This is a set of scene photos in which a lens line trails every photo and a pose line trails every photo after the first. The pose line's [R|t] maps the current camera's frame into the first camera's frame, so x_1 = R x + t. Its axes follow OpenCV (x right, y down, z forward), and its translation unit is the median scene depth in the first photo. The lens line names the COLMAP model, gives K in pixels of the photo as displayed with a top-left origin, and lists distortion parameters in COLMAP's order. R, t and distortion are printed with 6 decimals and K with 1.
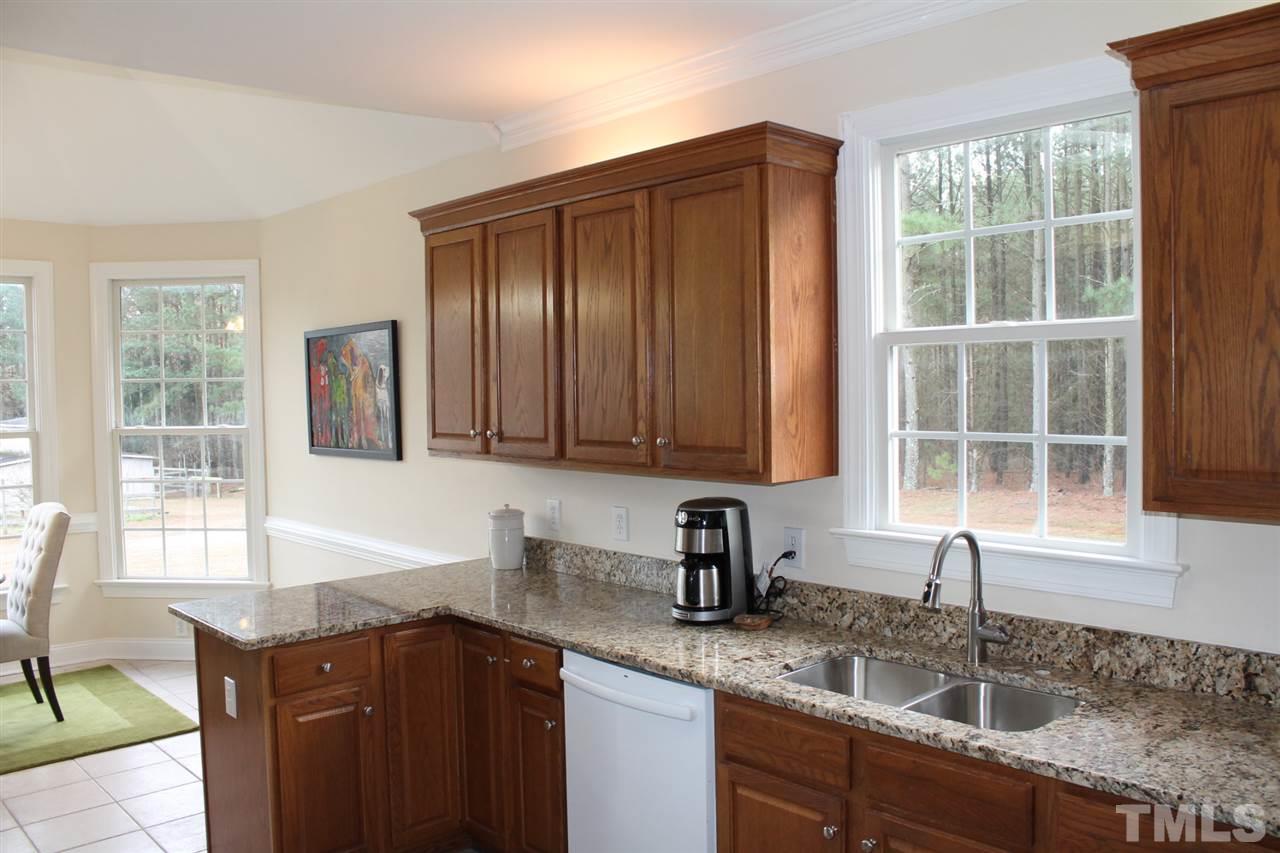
lens RADIAL K [[1067.4, 0, 640.0], [0, 1067.4, 426.5], [0, 0, 1]] dist [-0.164141, 0.133874]
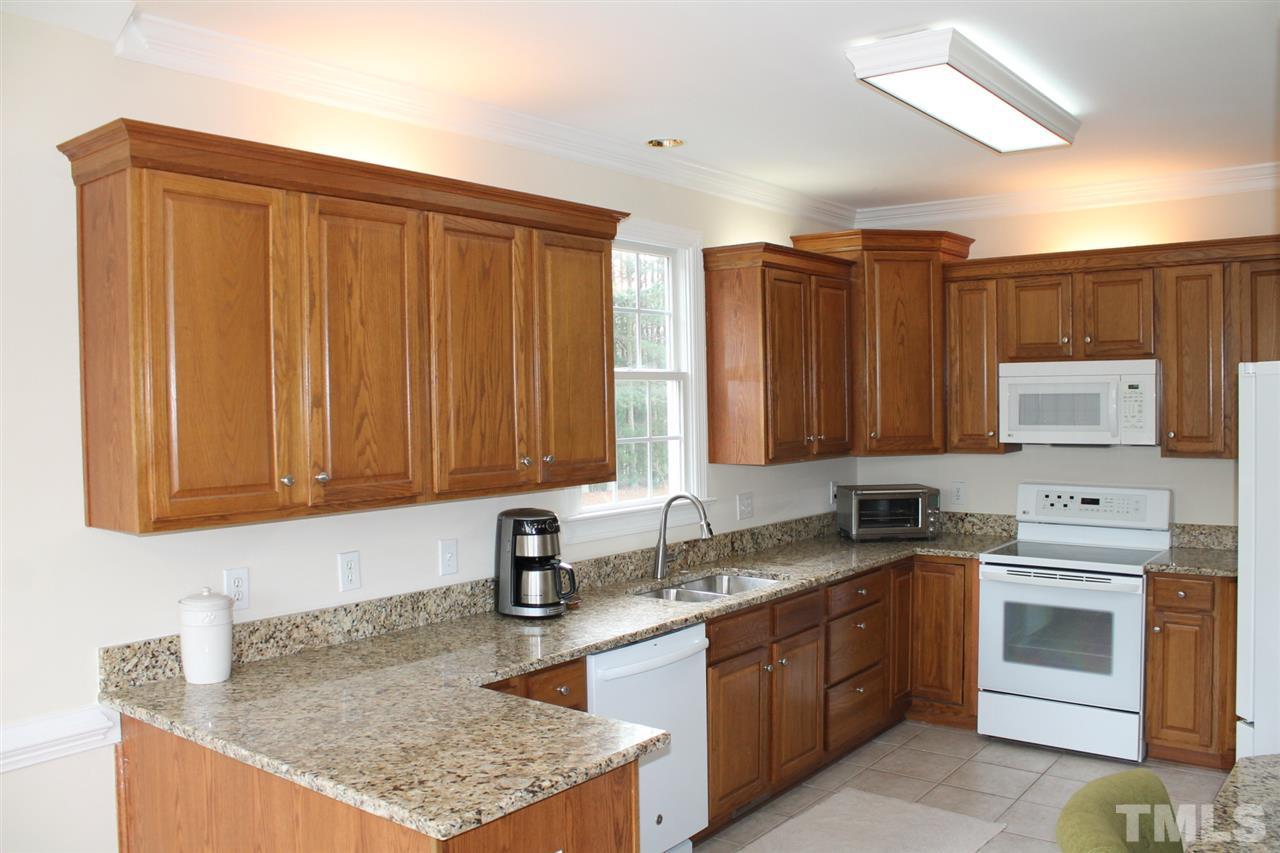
lens RADIAL K [[1067.4, 0, 640.0], [0, 1067.4, 426.5], [0, 0, 1]] dist [-0.164141, 0.133874]
pose [[-0.163739, -0.006210, 0.986484, -1.145360], [0.061269, 0.997986, 0.016452, -0.033888], [-0.984599, 0.063135, -0.163029, 1.134399]]
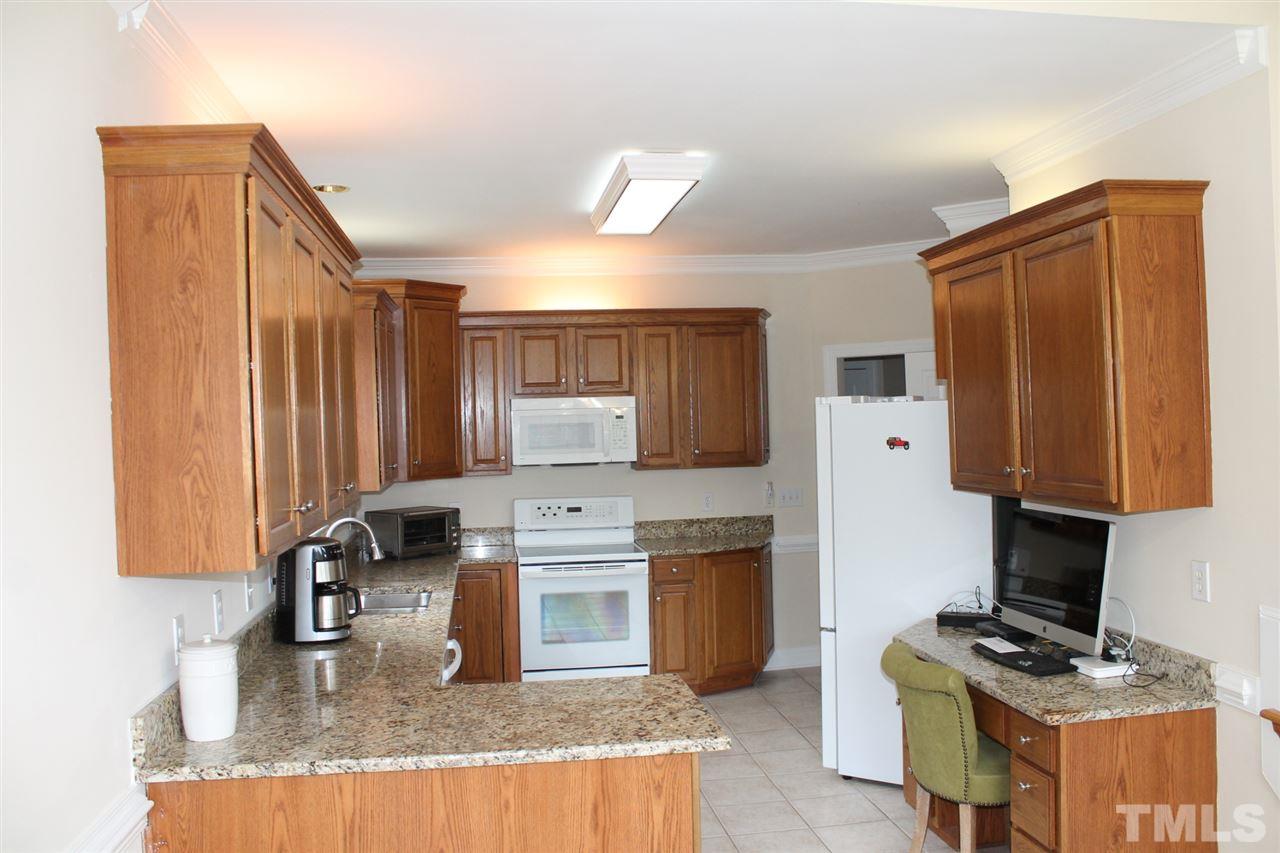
lens RADIAL K [[1067.4, 0, 640.0], [0, 1067.4, 426.5], [0, 0, 1]] dist [-0.164141, 0.133874]
pose [[-0.823075, 0.039317, 0.566571, -0.945363], [0.069836, 0.997037, 0.032264, -0.068814], [-0.563623, 0.066123, -0.823381, 1.843606]]
